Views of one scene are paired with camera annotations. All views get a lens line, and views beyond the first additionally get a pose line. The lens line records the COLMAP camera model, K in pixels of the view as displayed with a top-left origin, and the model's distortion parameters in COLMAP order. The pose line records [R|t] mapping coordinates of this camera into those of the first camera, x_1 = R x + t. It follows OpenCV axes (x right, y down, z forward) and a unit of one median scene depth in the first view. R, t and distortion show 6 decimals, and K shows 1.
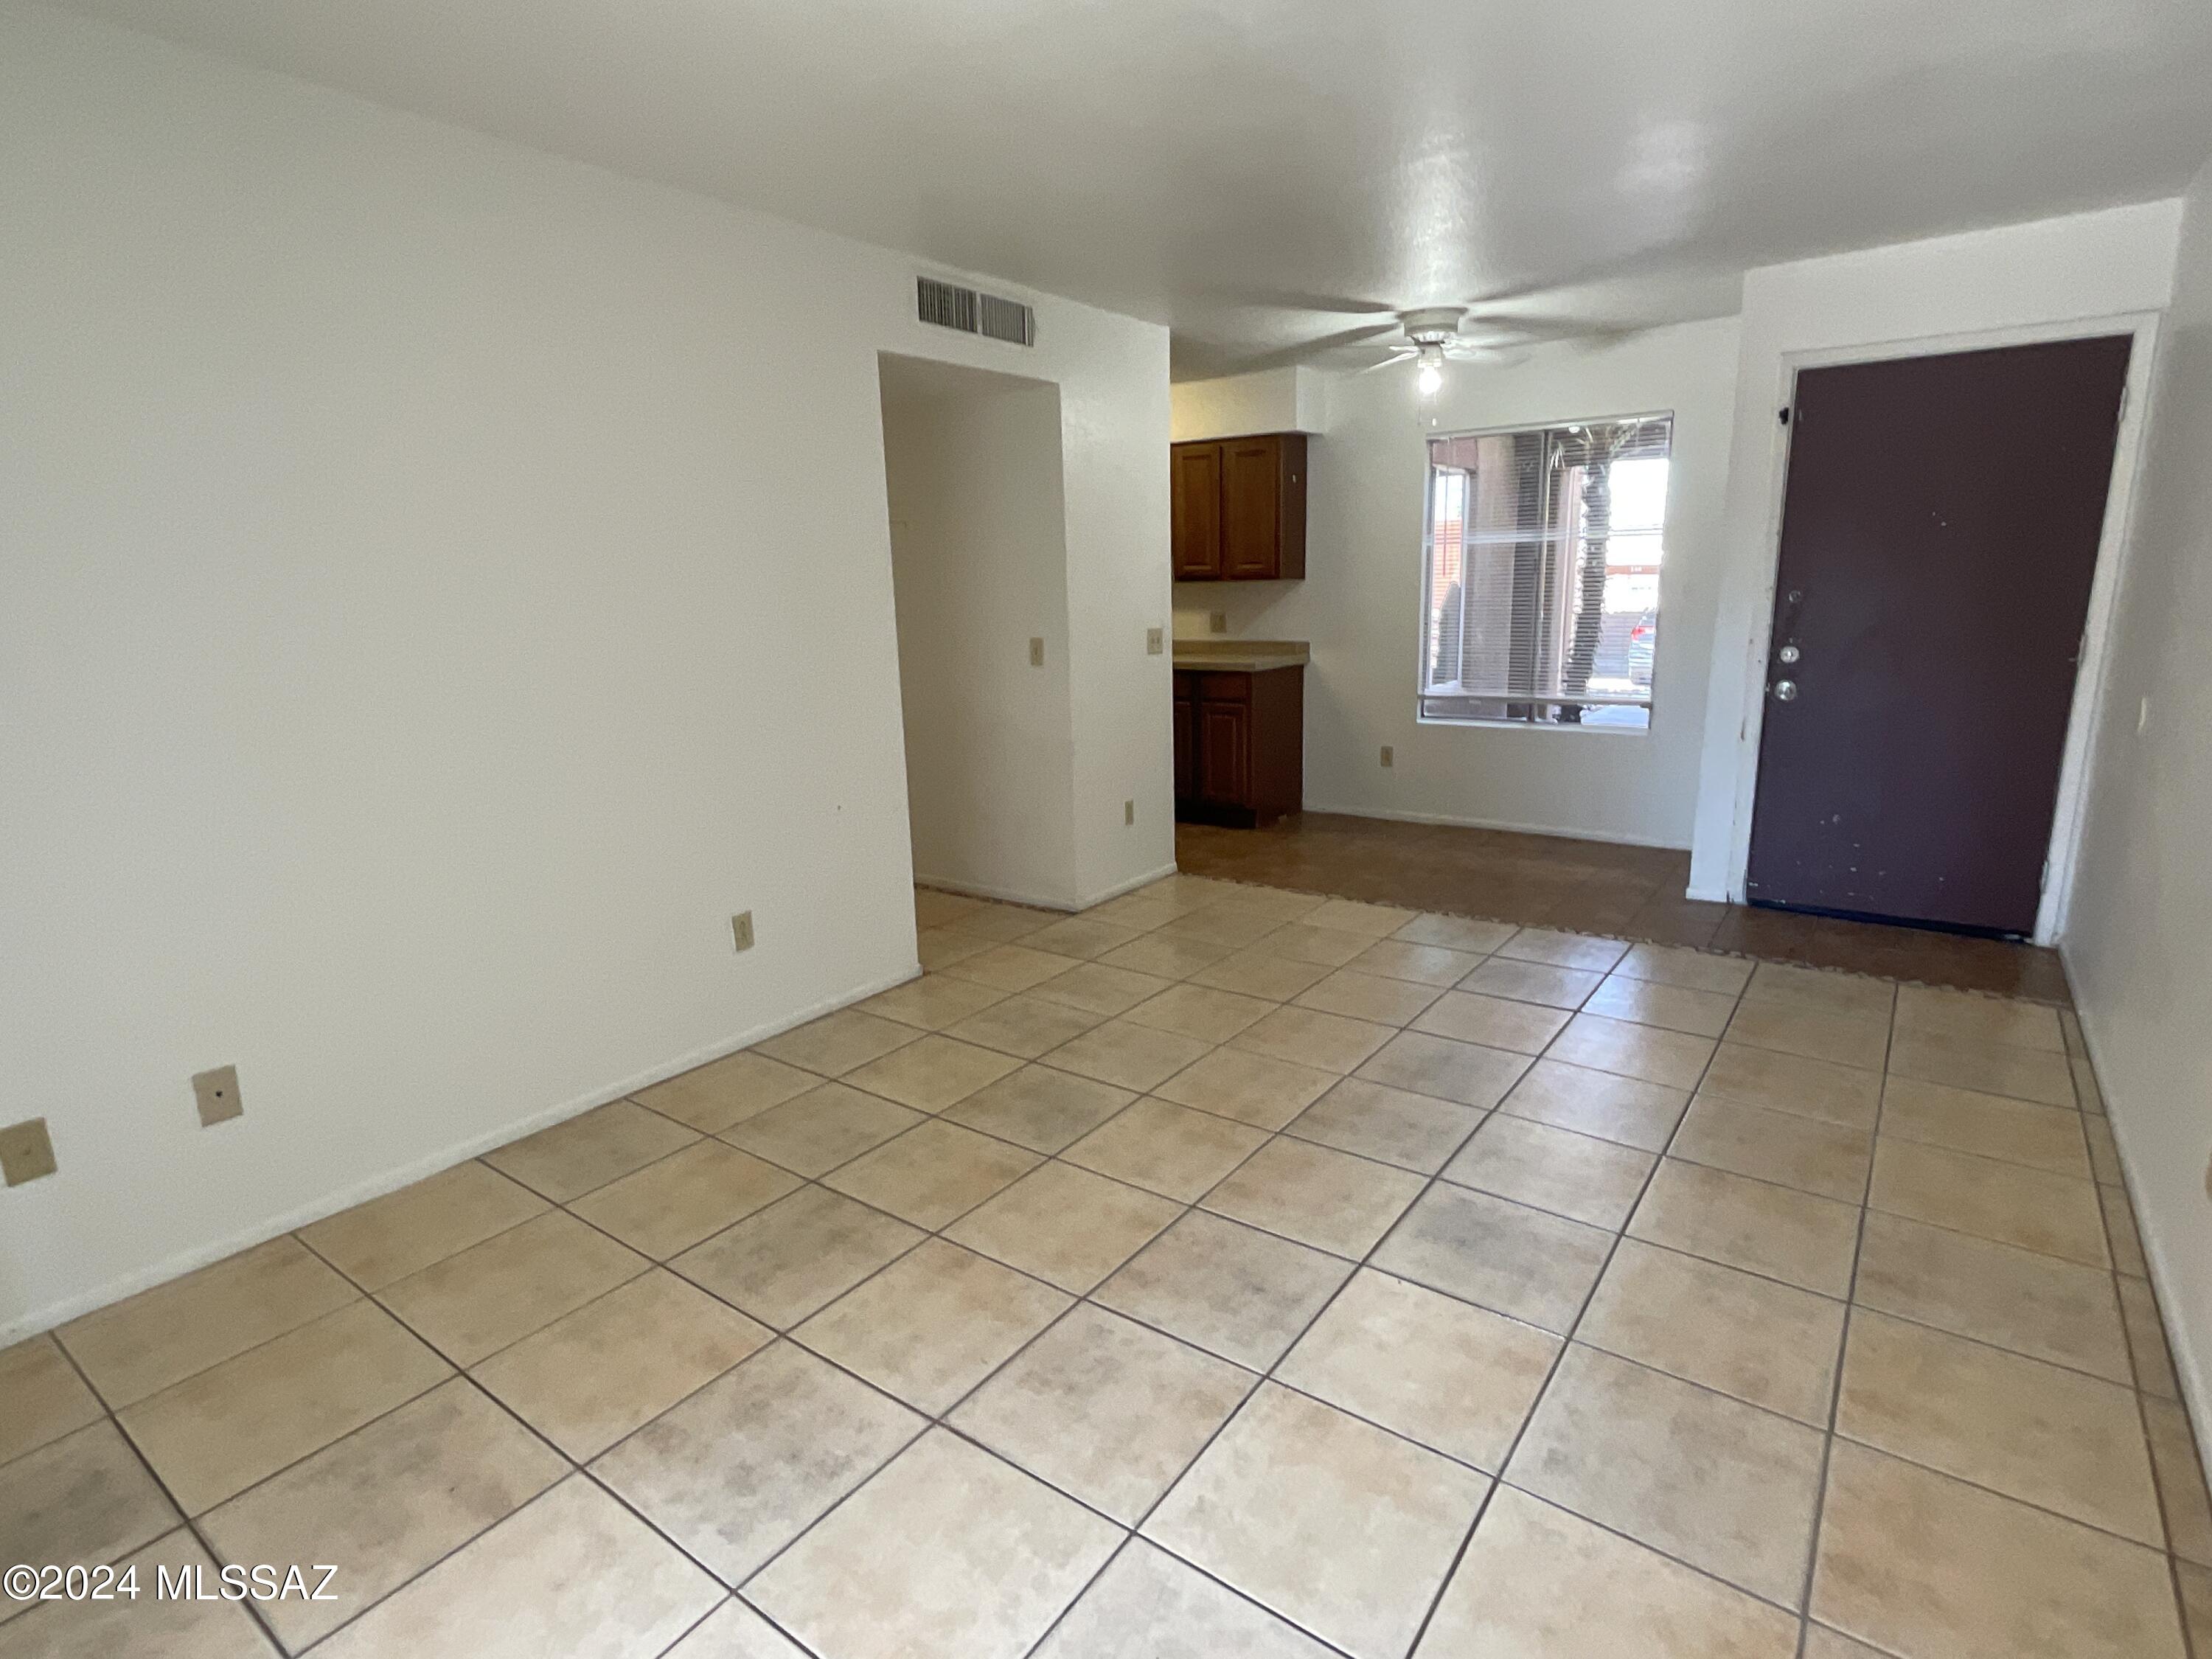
lens RADIAL K [[1128.9, 0, 1106.8], [0, 1128.9, 840.7], [0, 0, 1]] dist [-0.010896, 0.008399]
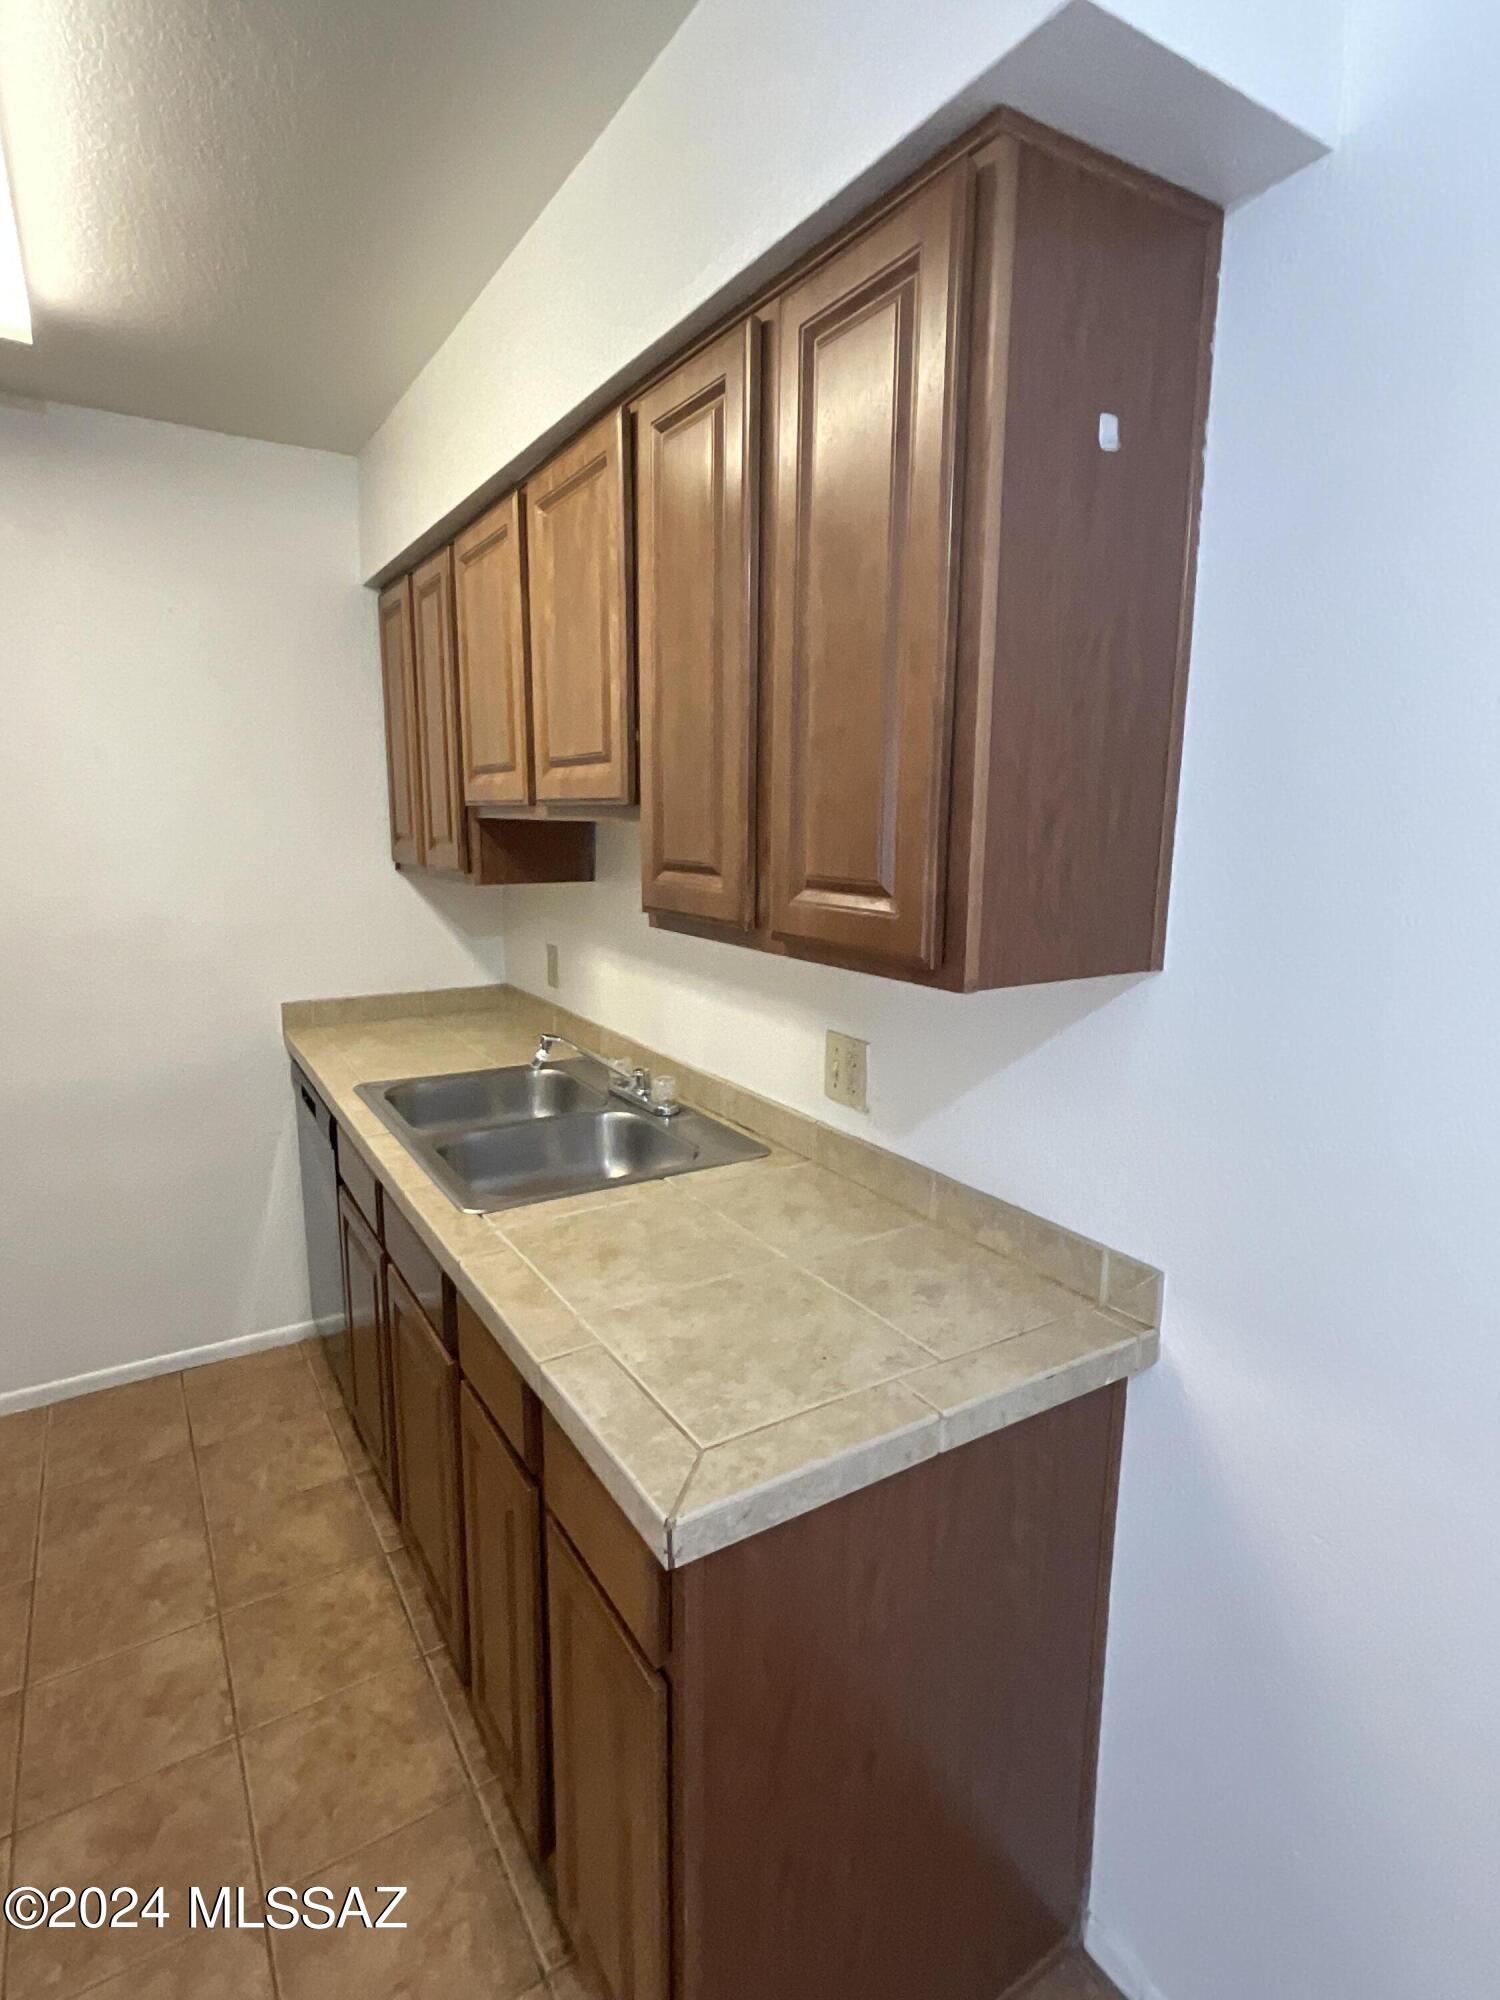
lens RADIAL K [[1020.7, 0, 747.8], [0, 1020.7, 996.1], [0, 0, 1]] dist [-0.010896, 0.008399]
pose [[0.930282, 0.100579, -0.352788, 0.181774], [-0.116134, 0.992964, -0.023149, -0.226945], [0.347977, 0.062506, 0.935417, 0.850376]]
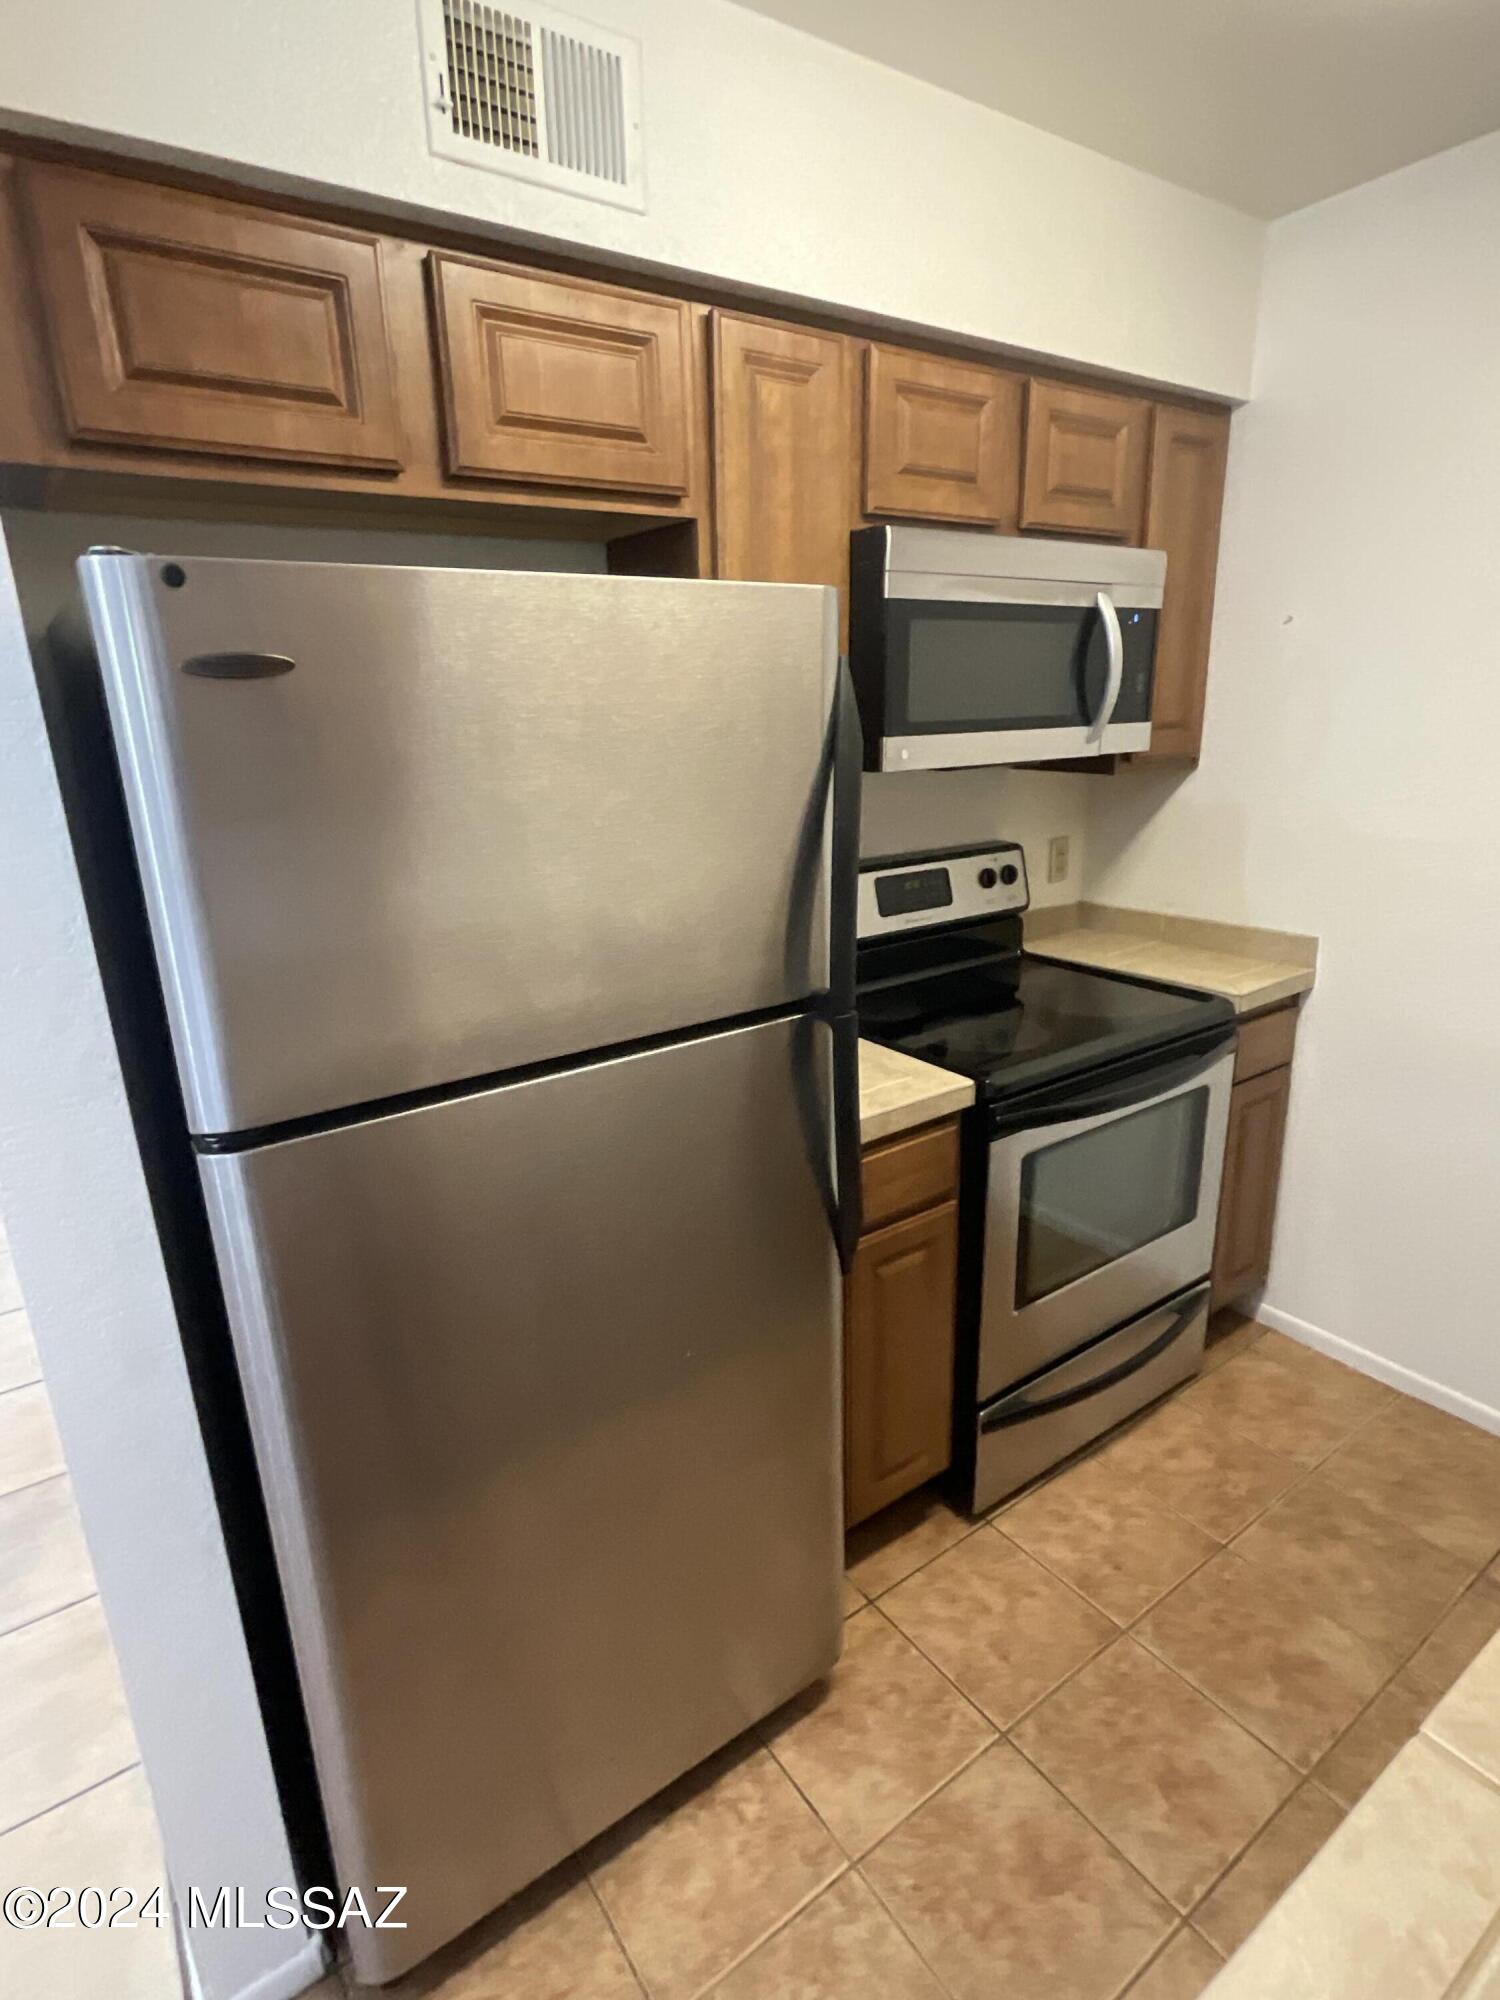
lens RADIAL K [[1020.7, 0, 747.8], [0, 1020.7, 996.1], [0, 0, 1]] dist [-0.010896, 0.008399]
pose [[-0.314510, 0.306564, -0.898389, 0.136969], [-0.179117, 0.910248, 0.373316, -0.260435], [0.932202, 0.278328, -0.231371, 0.986484]]
